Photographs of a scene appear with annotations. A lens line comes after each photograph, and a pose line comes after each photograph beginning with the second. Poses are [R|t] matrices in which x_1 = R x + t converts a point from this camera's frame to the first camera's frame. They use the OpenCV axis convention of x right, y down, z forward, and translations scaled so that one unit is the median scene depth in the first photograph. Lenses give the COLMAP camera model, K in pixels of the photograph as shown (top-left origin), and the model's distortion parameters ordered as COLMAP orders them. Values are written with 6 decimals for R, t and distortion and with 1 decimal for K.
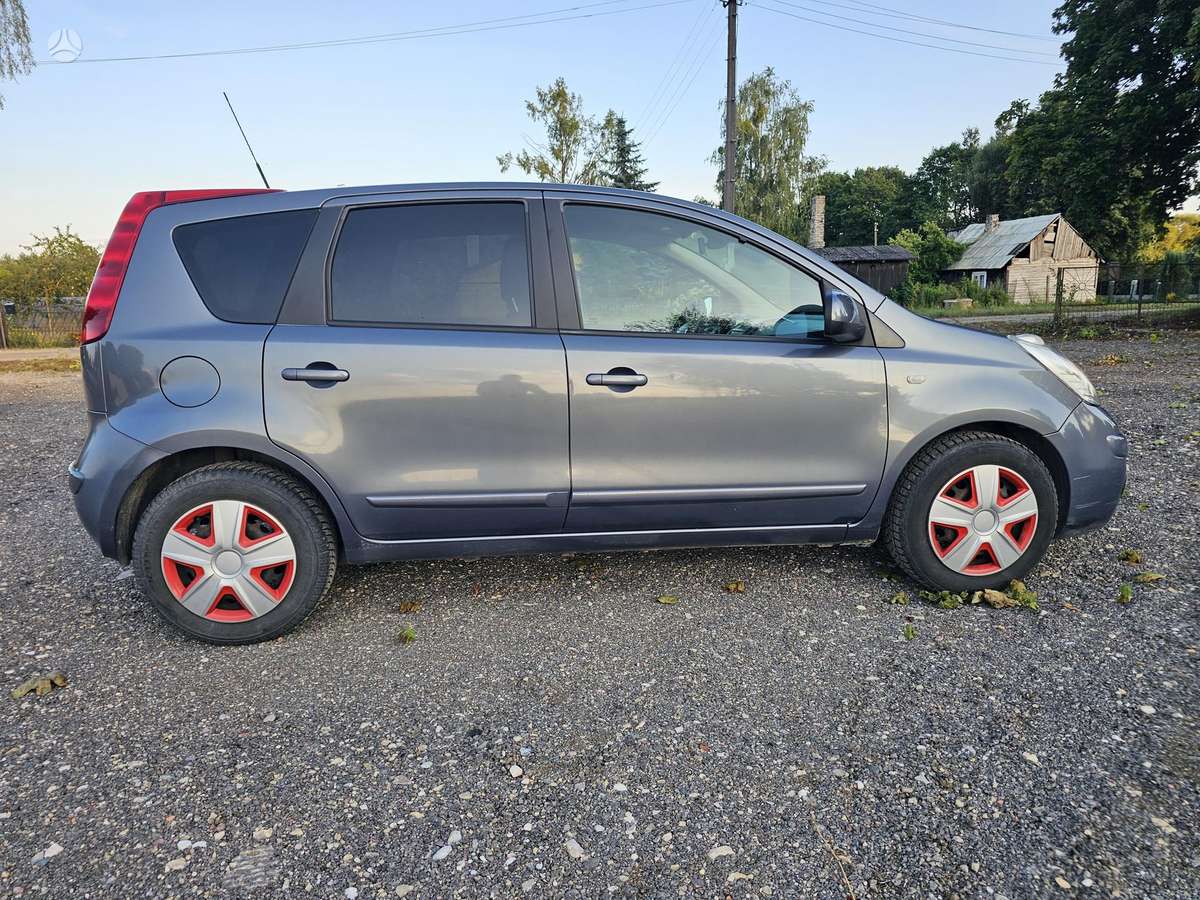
lens RADIAL K [[867.9, 0, 602.0], [0, 867.9, 474.5], [0, 0, 1]] dist [0.063804, -0.062313]
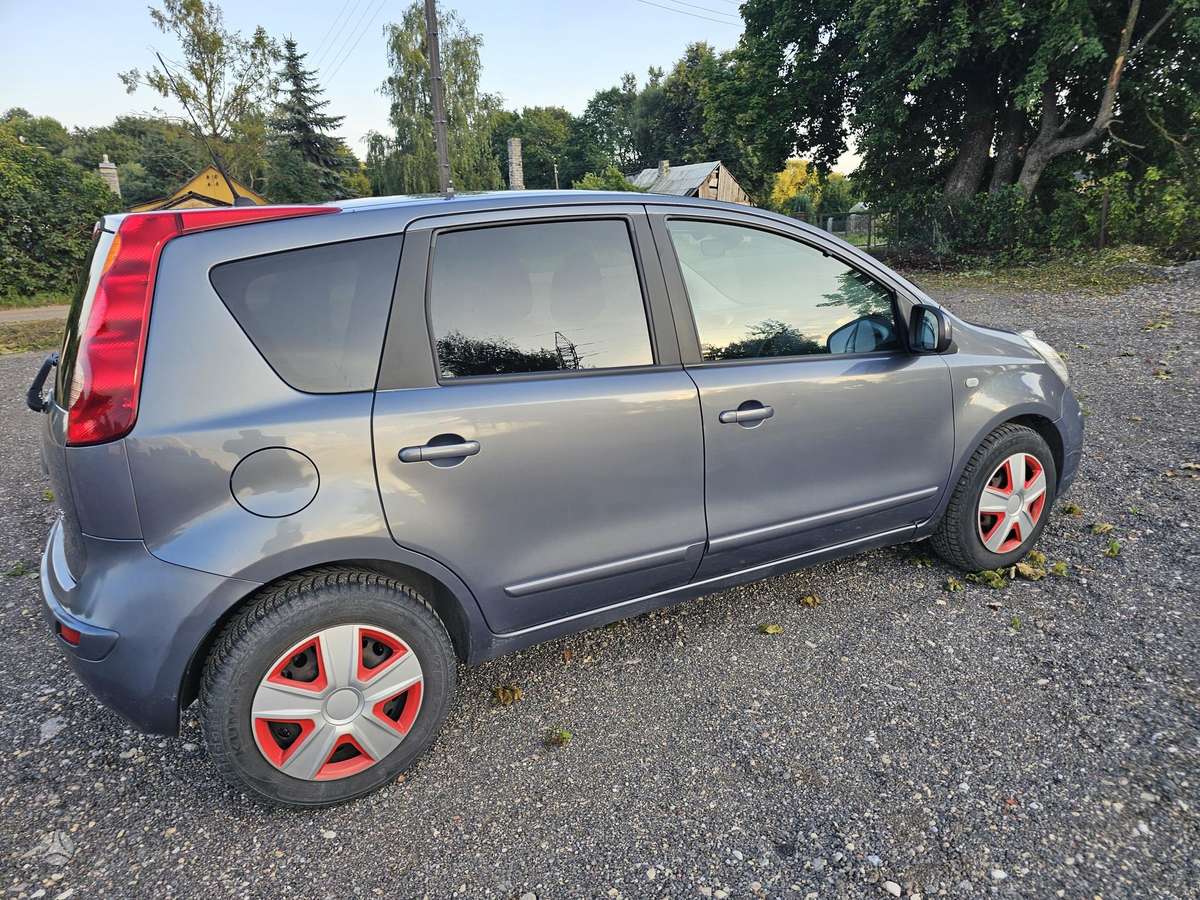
lens RADIAL K [[861.1, 0, 641.3], [0, 861.1, 479.7], [0, 0, 1]] dist [0.042845, -0.025189]
pose [[0.910934, -0.128389, 0.392066, -0.087249], [0.097534, 0.990423, 0.097721, -0.027173], [-0.400858, -0.050778, 0.914732, 0.039700]]
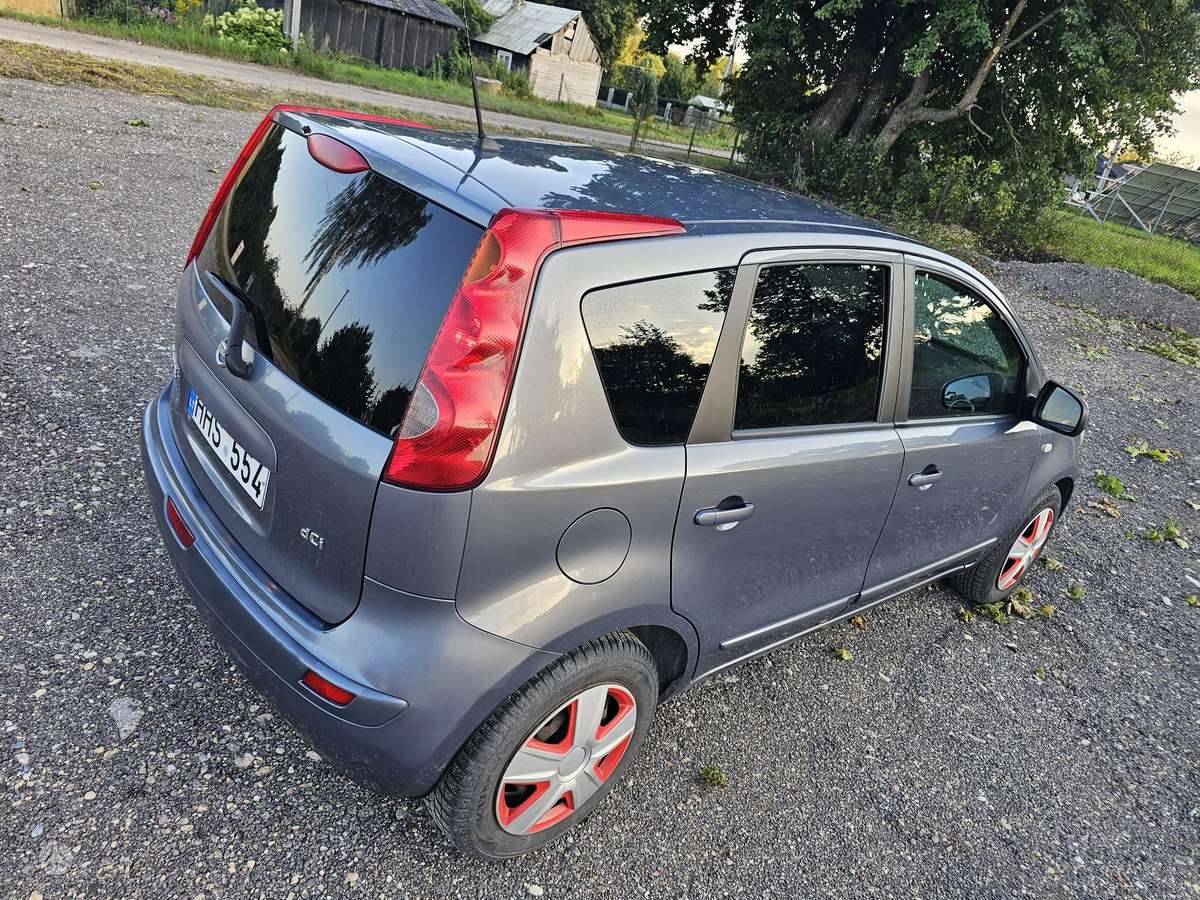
lens RADIAL K [[856.9, 0, 629.0], [0, 856.9, 469.3], [0, 0, 1]] dist [0.019357, -0.001344]
pose [[0.788691, -0.050673, 0.612698, -0.152890], [-0.127556, 0.961423, 0.243710, -0.057865], [-0.601412, -0.270365, 0.751802, 0.096814]]
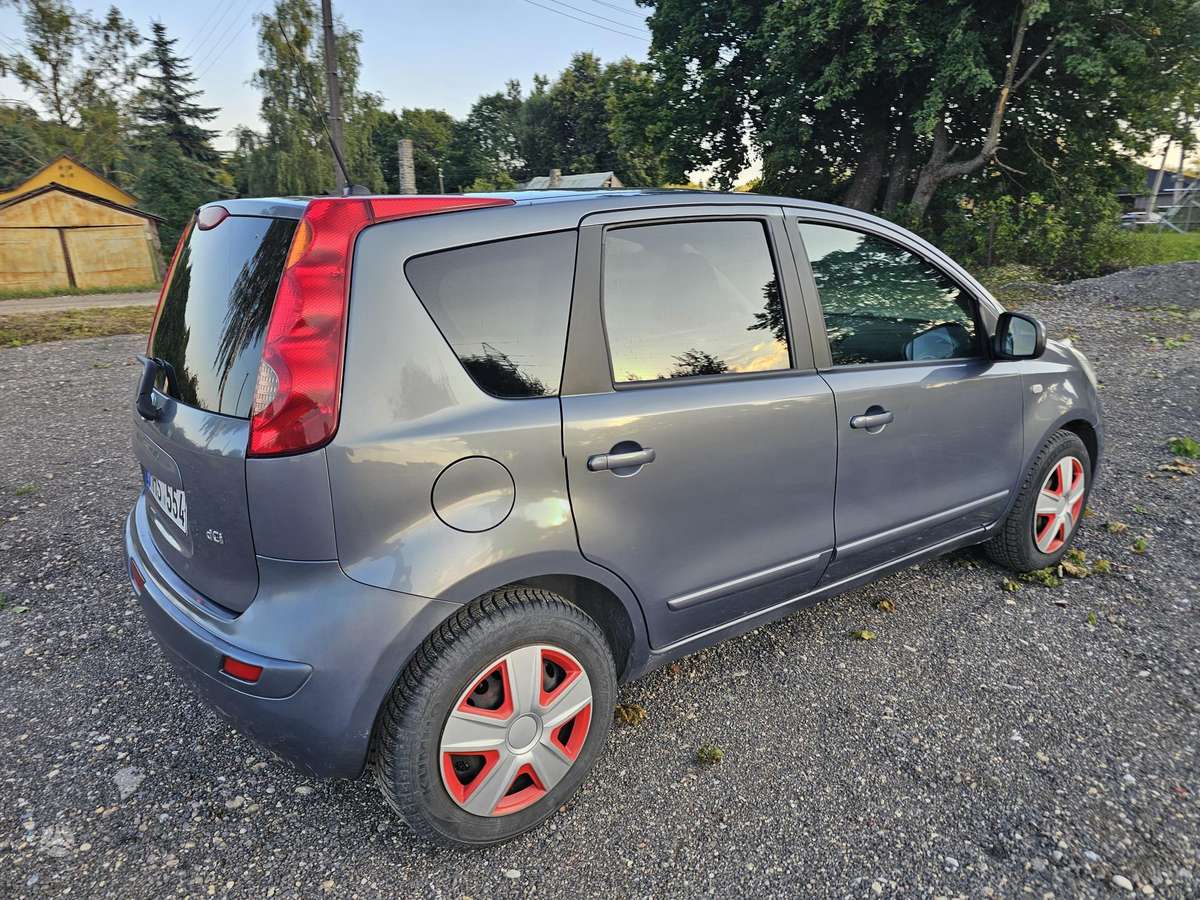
lens RADIAL K [[867.5, 0, 646.3], [0, 867.5, 484.5], [0, 0, 1]] dist [0.036559, -0.018215]
pose [[0.840348, -0.139648, 0.523750, -0.129855], [0.099462, 0.989564, 0.104264, -0.030945], [-0.532844, -0.035525, 0.845467, 0.067007]]
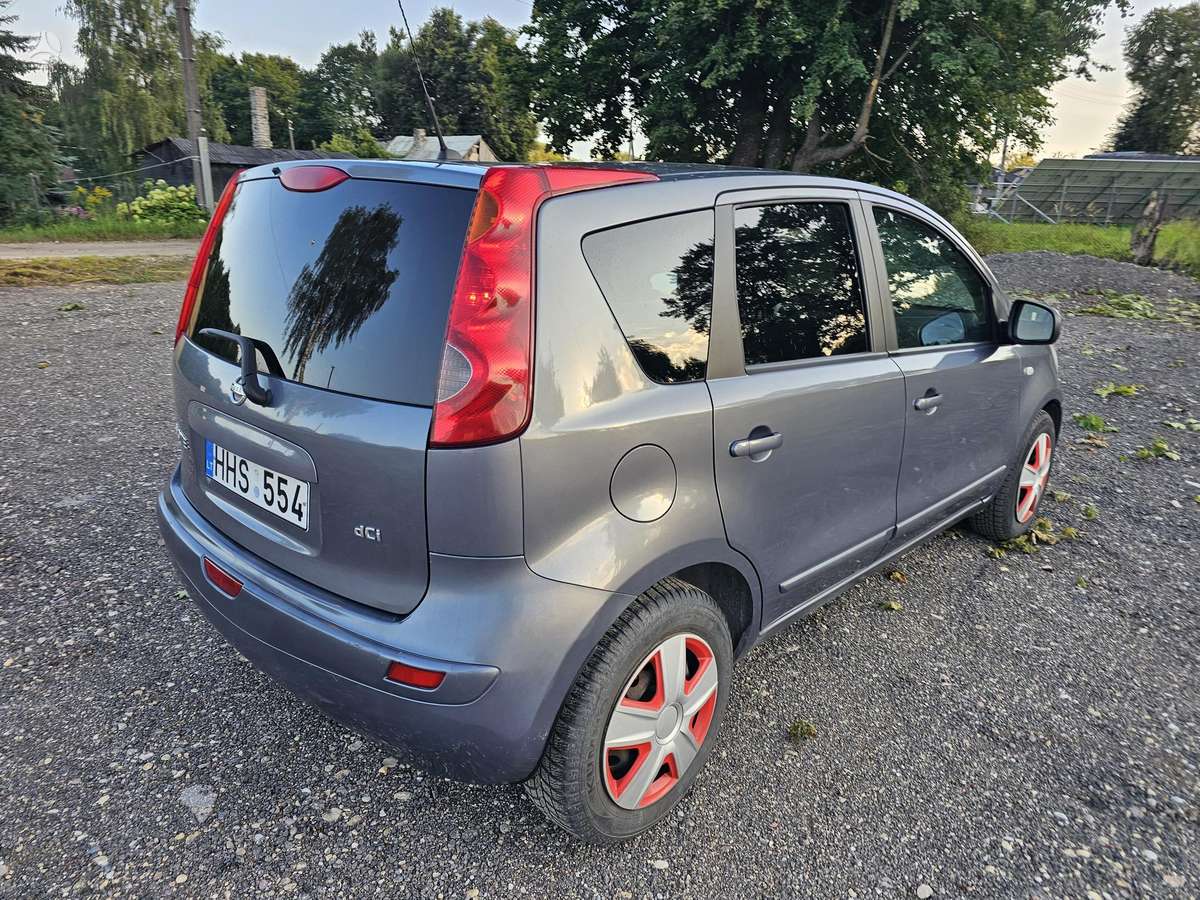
lens RADIAL K [[854.4, 0, 658.1], [0, 854.4, 483.6], [0, 0, 1]] dist [0.037220, -0.018691]
pose [[0.730788, -0.169069, 0.661335, -0.162035], [0.087466, 0.984048, 0.154919, -0.037128], [-0.676977, -0.055369, 0.733918, 0.096611]]
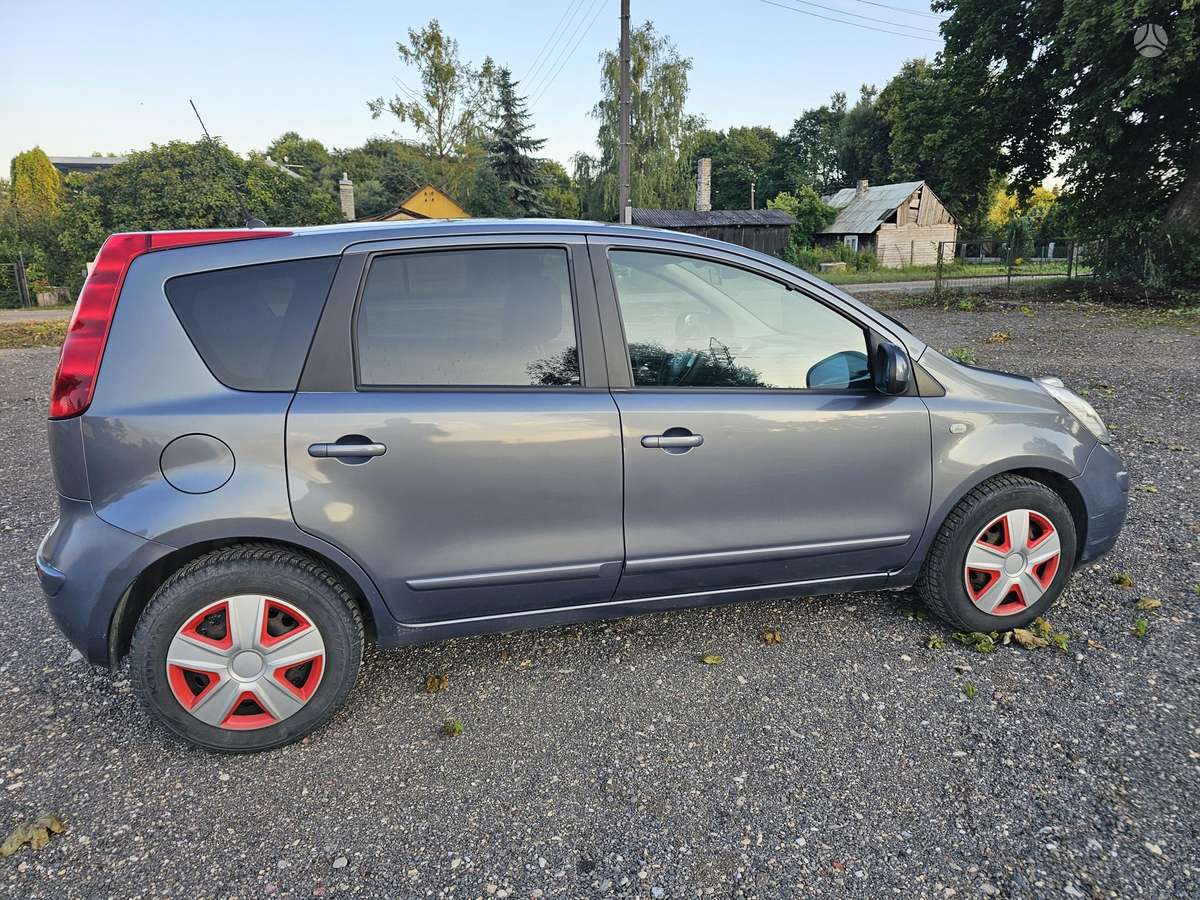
lens RADIAL K [[867.9, 0, 620.6], [0, 867.9, 468.8], [0, 0, 1]] dist [0.051936, -0.041094]
pose [[0.985932, -0.029409, 0.164538, -0.037436], [0.021180, 0.998446, 0.051544, -0.024871], [-0.165798, -0.047334, 0.985023, 0.016587]]
